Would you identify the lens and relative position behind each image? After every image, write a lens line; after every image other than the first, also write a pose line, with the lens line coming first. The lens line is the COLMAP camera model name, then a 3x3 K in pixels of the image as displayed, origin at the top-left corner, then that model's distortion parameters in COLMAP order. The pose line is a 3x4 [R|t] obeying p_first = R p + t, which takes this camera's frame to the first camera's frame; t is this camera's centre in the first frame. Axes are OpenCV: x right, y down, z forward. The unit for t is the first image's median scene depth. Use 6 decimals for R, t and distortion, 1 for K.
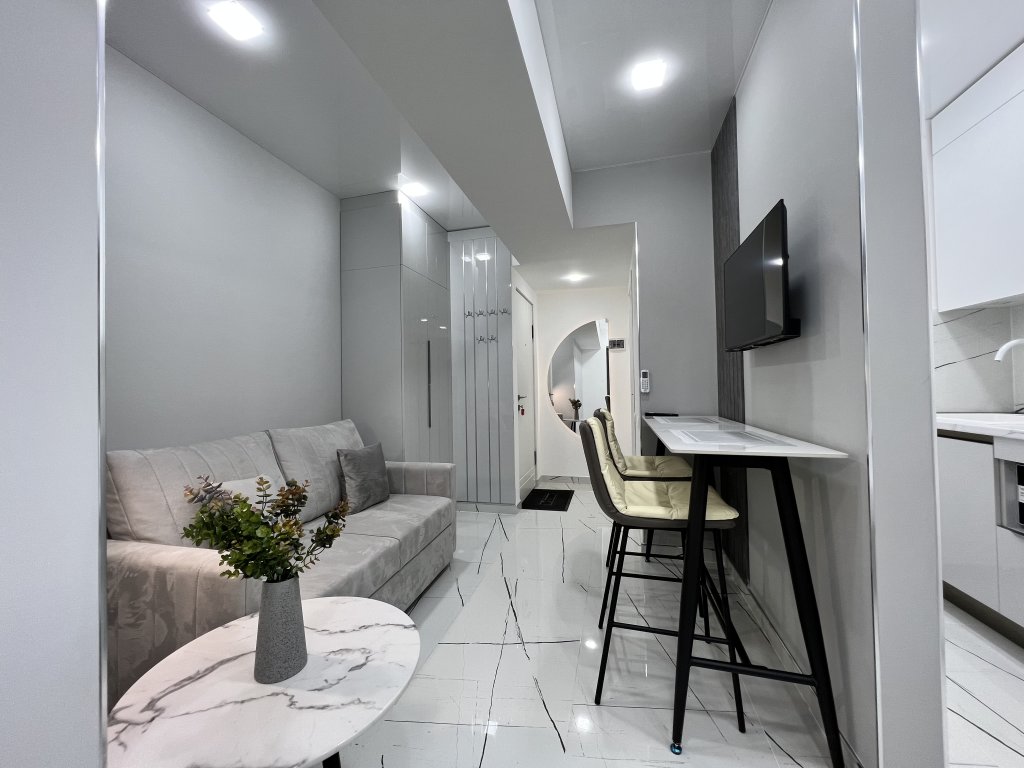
lens RADIAL K [[409.7, 0, 509.7], [0, 409.7, 381.1], [0, 0, 1]] dist [-0.001040, 0.000404]
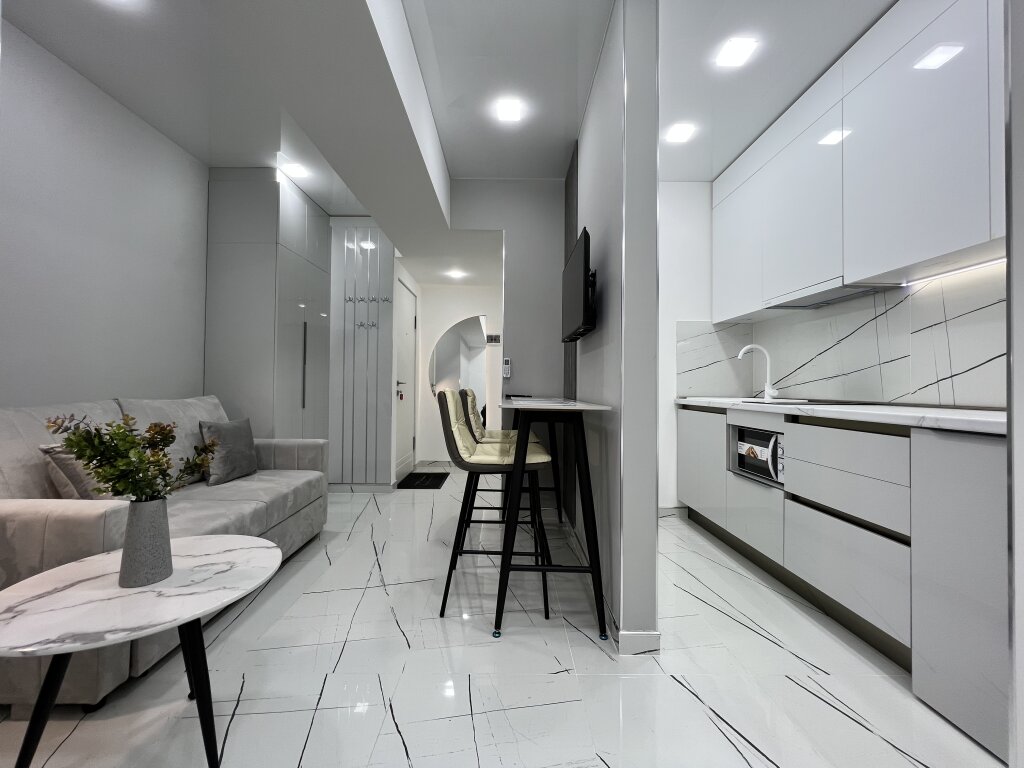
lens RADIAL K [[409.4, 0, 509.8], [0, 409.4, 382.0], [0, 0, 1]] dist [-0.007012, 0.001374]
pose [[0.965340, 0.030423, 0.259215, 0.045605], [-0.031336, 0.999509, -0.000611, 0.048784], [-0.259106, -0.007533, 0.965819, -0.147220]]
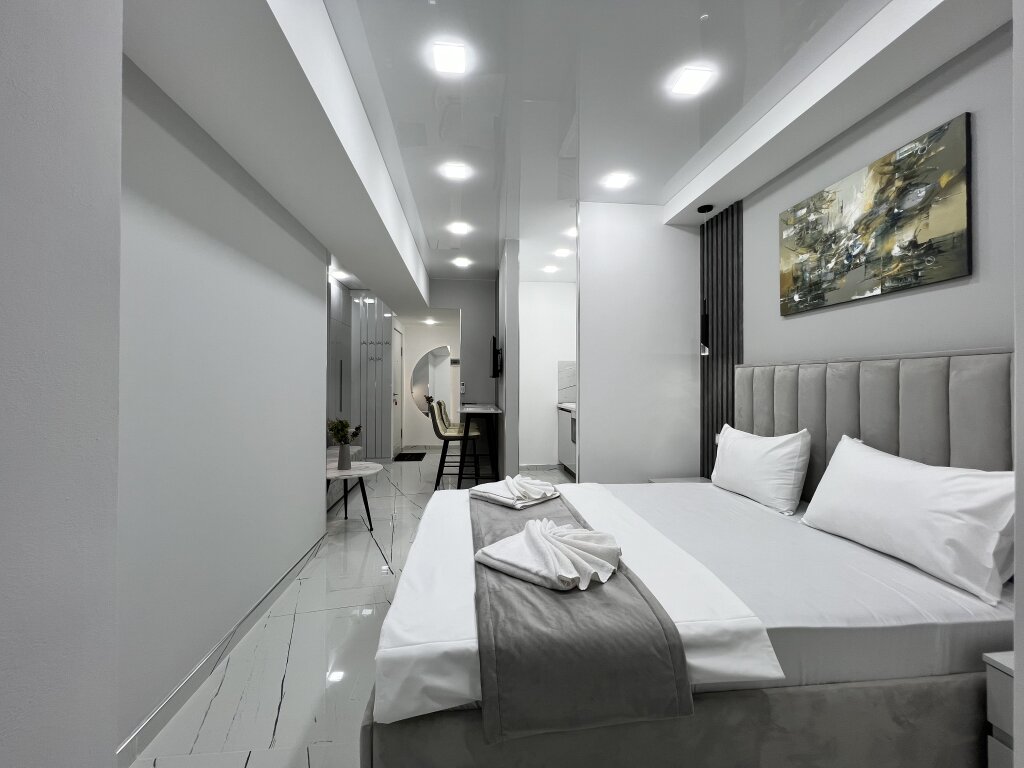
lens RADIAL K [[409.7, 0, 510.9], [0, 409.7, 382.1], [0, 0, 1]] dist [-0.001040, 0.000404]
pose [[0.937598, 0.021685, 0.347045, -0.184512], [-0.025480, 0.999655, 0.006375, -0.054485], [-0.346787, -0.014820, 0.937827, -1.191420]]
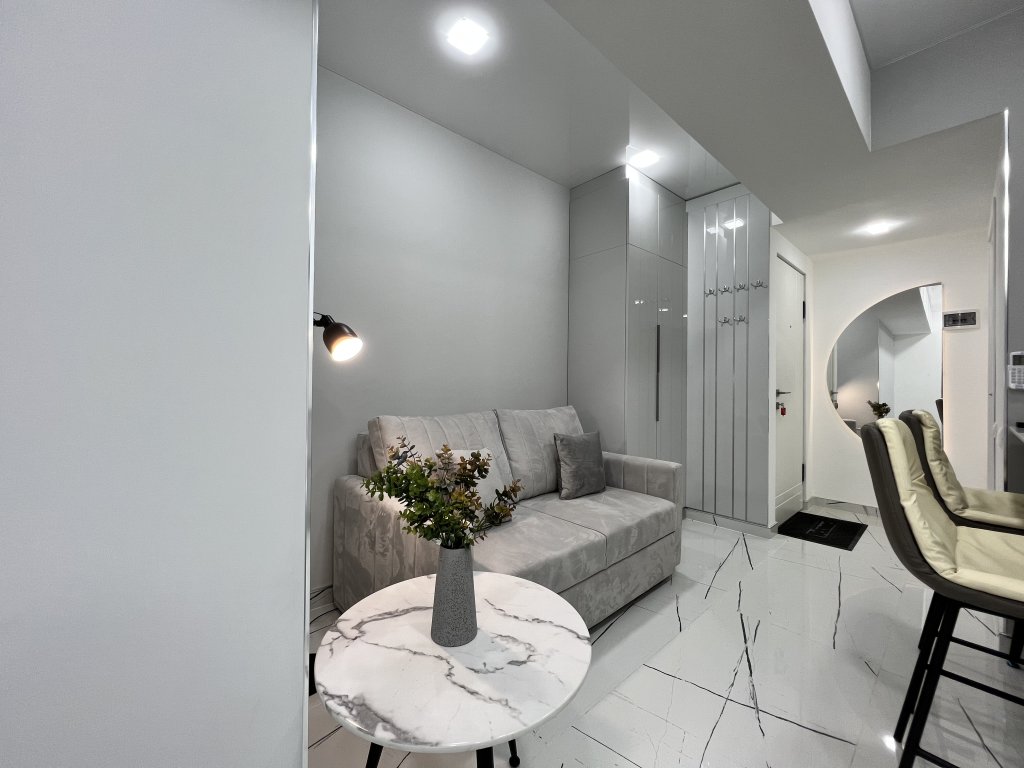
lens RADIAL K [[409.7, 0, 509.9], [0, 409.7, 380.8], [0, 0, 1]] dist [-0.001040, 0.000404]
pose [[0.834768, 0.023711, -0.550091, 0.041979], [-0.017756, 0.999712, 0.016147, 0.022333], [0.550316, -0.003711, 0.834948, 0.093702]]
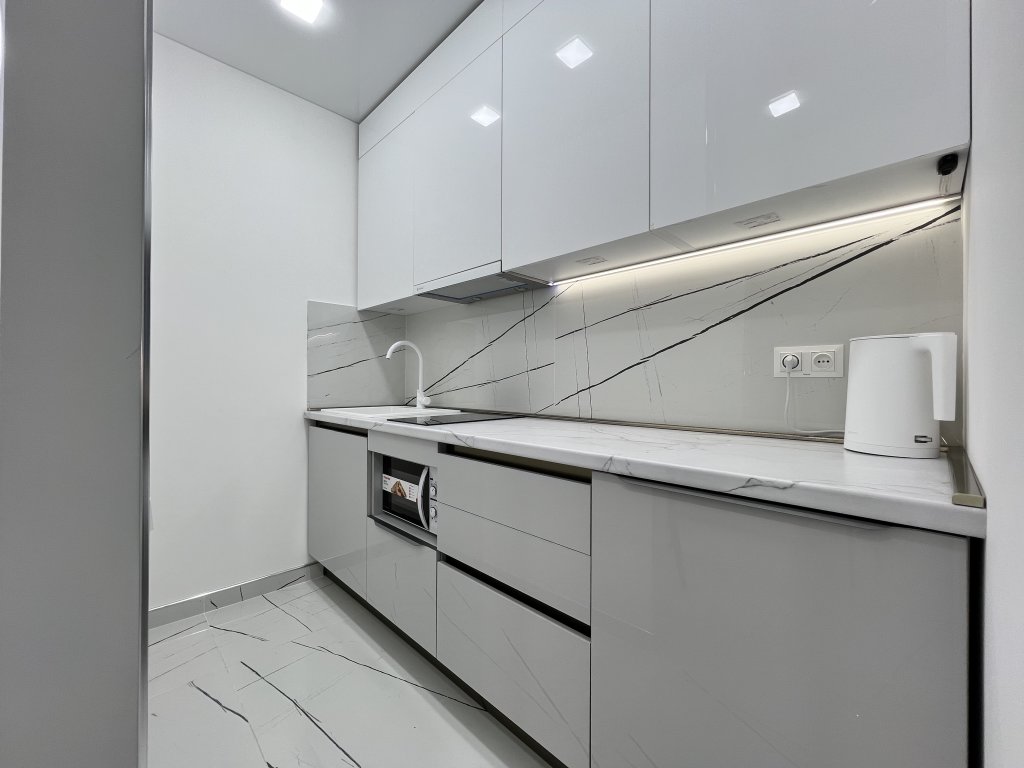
lens RADIAL K [[409.4, 0, 511.7], [0, 409.4, 381.6], [0, 0, 1]] dist [-0.007012, 0.001374]
pose [[0.507259, 0.024609, 0.861442, 0.358027], [-0.028583, 0.999523, -0.011723, 0.013853], [-0.861320, -0.018676, 0.507720, 0.130358]]
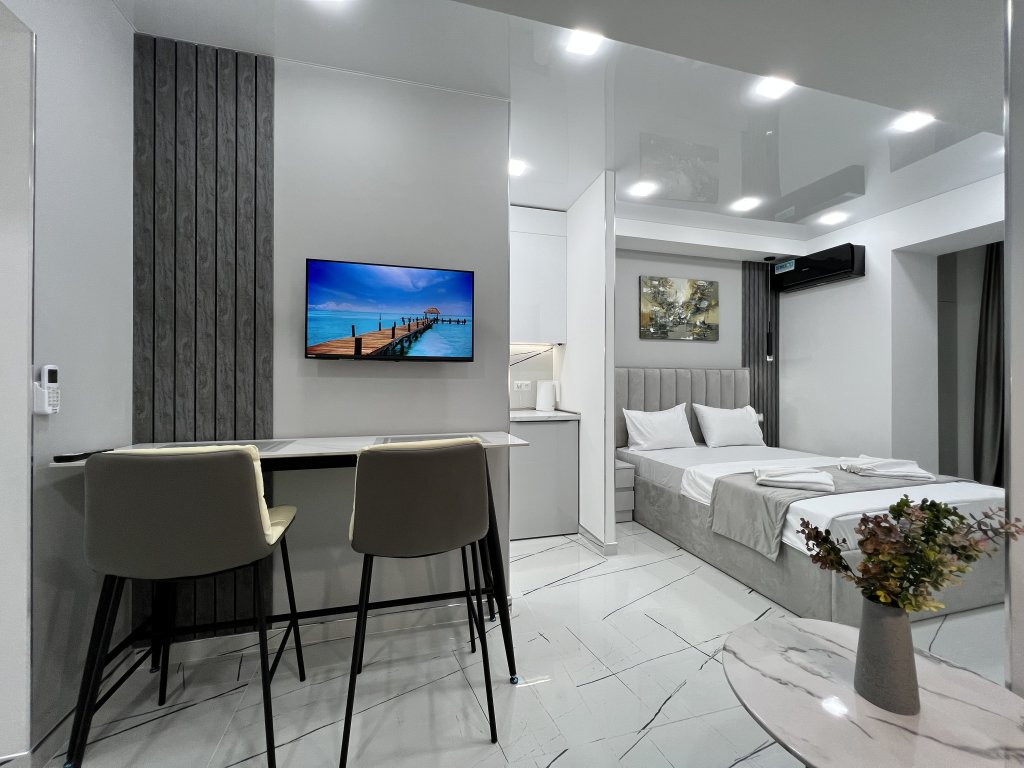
lens RADIAL K [[409.7, 0, 509.7], [0, 409.7, 381.2], [0, 0, 1]] dist [-0.001040, 0.000404]
pose [[-0.497567, 0.021055, 0.867170, -0.394340], [-0.007257, 0.999569, -0.028434, 0.000621], [-0.867395, -0.020441, -0.497199, 0.918939]]
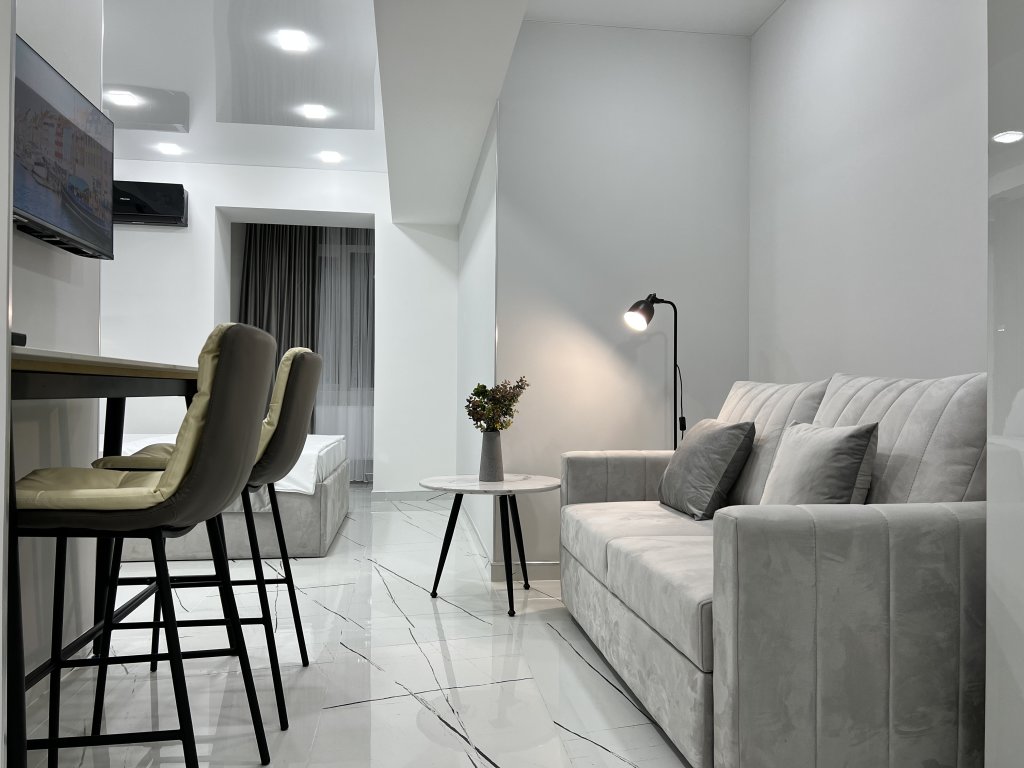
lens RADIAL K [[770.1, 0, 512.6], [0, 770.1, 387.6], [0, 0, 1]] dist [0.022937, -0.021737]
pose [[-0.926326, 0.011817, -0.376537, 0.267158], [0.019008, 0.999701, -0.015389, 0.135664], [0.376243, -0.021413, -0.926274, 1.742921]]
